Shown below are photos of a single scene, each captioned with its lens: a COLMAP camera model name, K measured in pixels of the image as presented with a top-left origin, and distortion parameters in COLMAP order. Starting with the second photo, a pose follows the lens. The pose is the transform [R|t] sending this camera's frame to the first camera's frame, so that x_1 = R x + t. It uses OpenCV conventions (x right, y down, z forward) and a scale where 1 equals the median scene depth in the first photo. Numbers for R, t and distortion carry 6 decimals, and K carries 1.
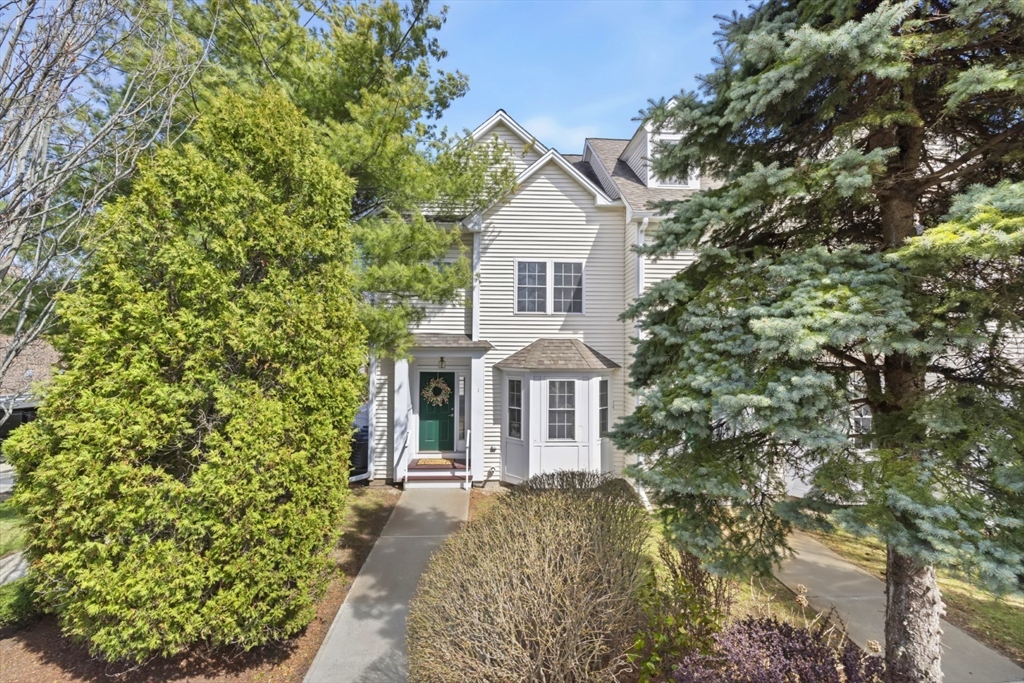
lens RADIAL K [[439.8, 0, 516.9], [0, 439.8, 356.1], [0, 0, 1]] dist [0.001830, -0.000062]
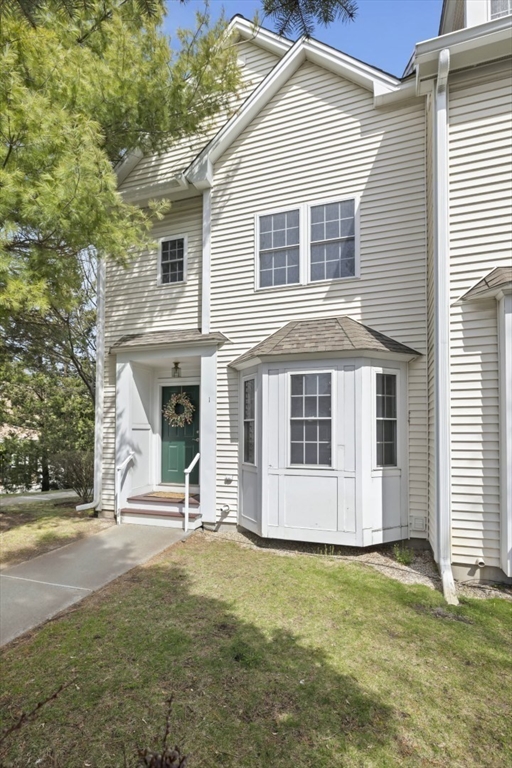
lens RADIAL K [[382.0, 0, 255.1], [0, 382.0, 432.9], [0, 0, 1]] dist [-0.003440, -0.000300]
pose [[0.926895, -0.007066, -0.375254, 0.223685], [0.003058, 0.999932, -0.011277, 0.140606], [0.375308, 0.009305, 0.926854, 0.430762]]
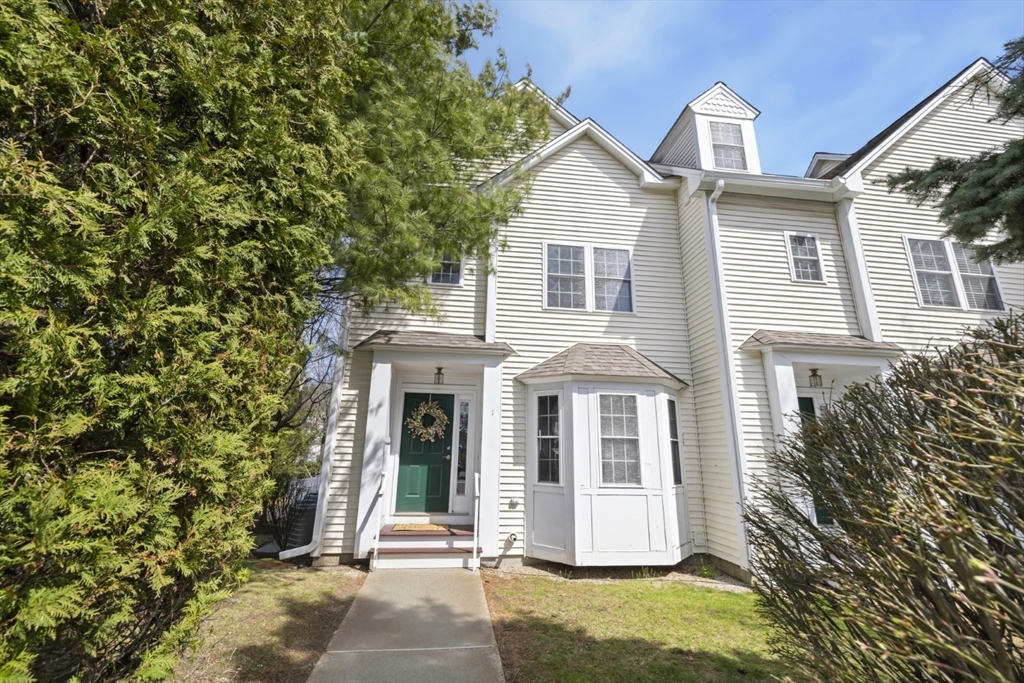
lens RADIAL K [[444.4, 0, 512.0], [0, 444.4, 341.5], [0, 0, 1]] dist [0.002958, 0.000085]
pose [[0.997403, 0.025926, 0.067194, -0.106732], [-0.008282, 0.968059, -0.250586, 0.143137], [-0.071544, 0.249378, 0.965760, 0.300474]]
